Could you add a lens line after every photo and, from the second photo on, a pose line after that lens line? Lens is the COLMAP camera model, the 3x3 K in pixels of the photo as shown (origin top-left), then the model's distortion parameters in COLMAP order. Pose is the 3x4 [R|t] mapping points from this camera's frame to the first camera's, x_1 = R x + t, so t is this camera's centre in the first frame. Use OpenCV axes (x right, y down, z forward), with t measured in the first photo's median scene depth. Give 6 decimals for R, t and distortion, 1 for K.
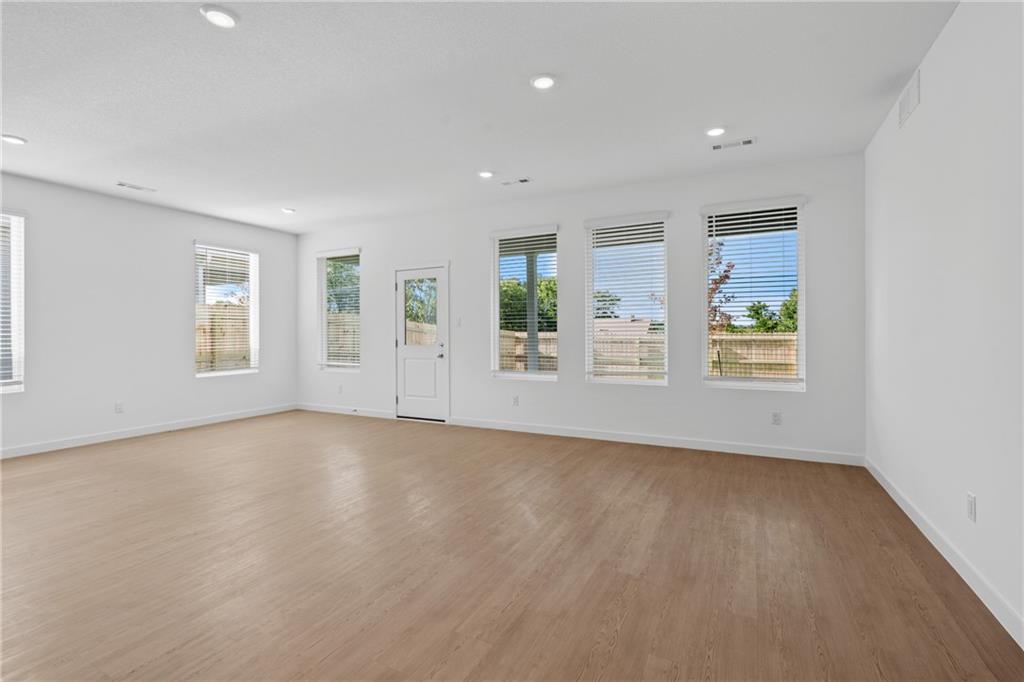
lens RADIAL K [[460.2, 0, 513.1], [0, 460.2, 332.7], [0, 0, 1]] dist [-0.010577, 0.003837]
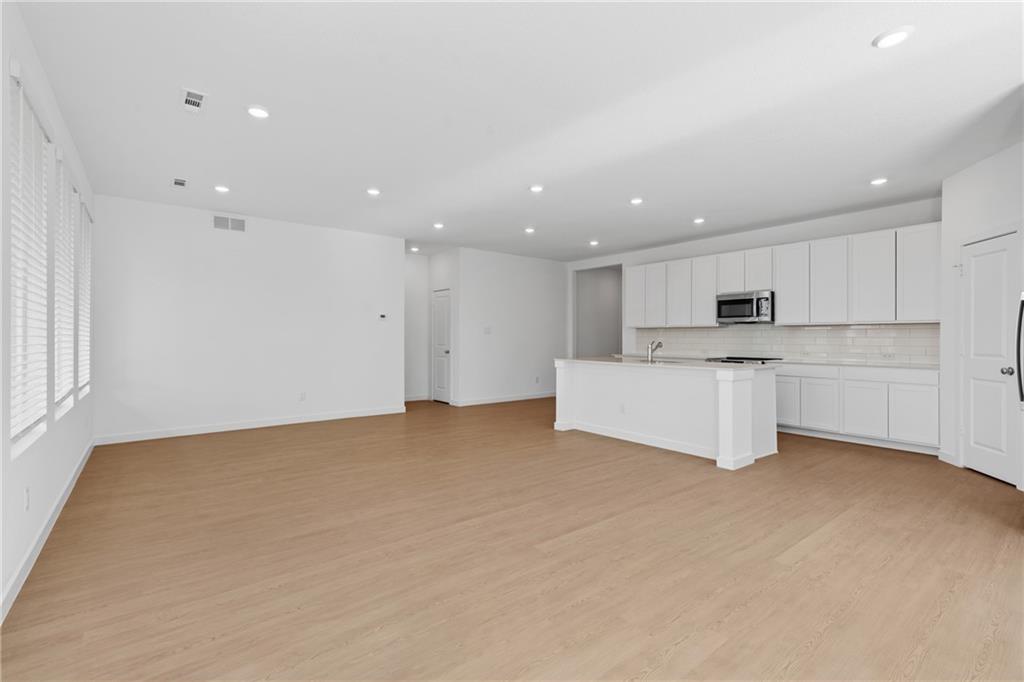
lens RADIAL K [[460.2, 0, 512.6], [0, 460.2, 342.8], [0, 0, 1]] dist [-0.010577, 0.003837]
pose [[-0.907744, 0.005632, 0.419488, -0.530772], [0.010894, 0.999889, 0.010150, 0.004757], [-0.419384, 0.013784, -0.907704, 1.106119]]
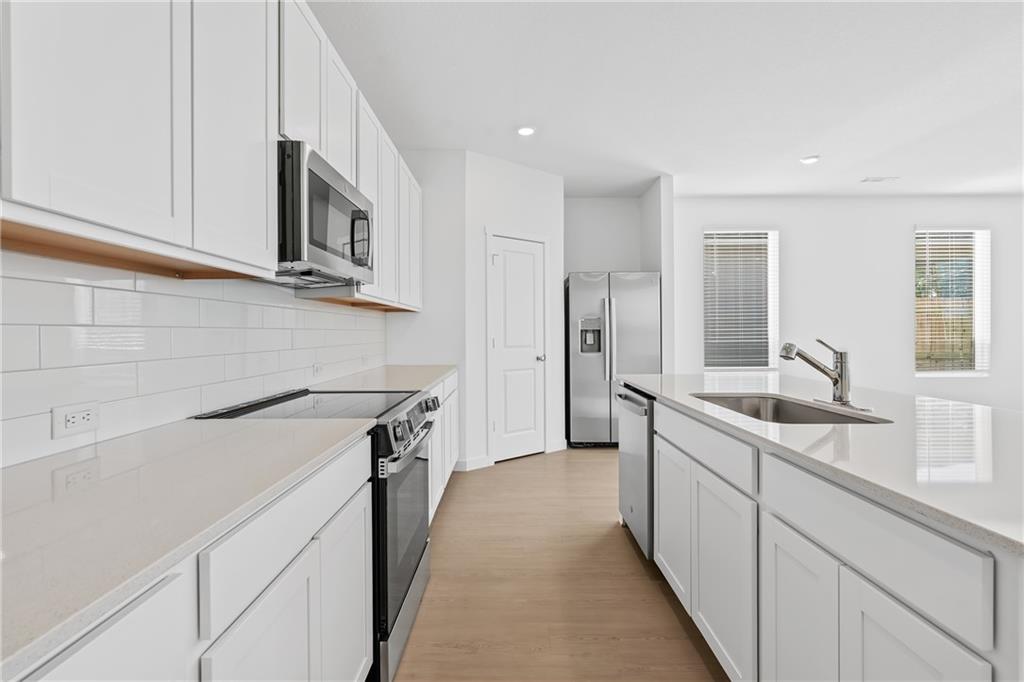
lens RADIAL K [[460.2, 0, 504.7], [0, 460.2, 334.0], [0, 0, 1]] dist [-0.010577, 0.003837]
pose [[0.447216, 0.008651, -0.894384, -0.244765], [0.001276, 0.999946, 0.010310, 0.002122], [0.894425, -0.005752, 0.447180, -0.131001]]
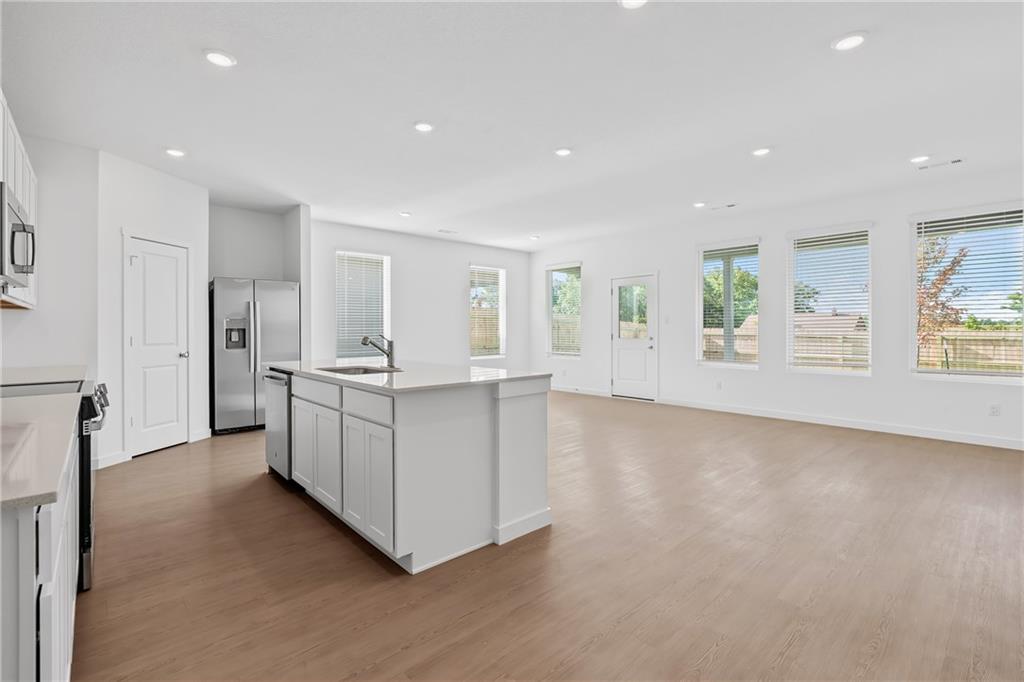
lens RADIAL K [[460.2, 0, 507.9], [0, 460.2, 329.0], [0, 0, 1]] dist [-0.010577, 0.003837]
pose [[0.934261, 0.004012, -0.356567, -0.076099], [-0.003577, 0.999992, 0.001880, 0.000510], [0.356572, -0.000481, 0.934268, -0.287233]]
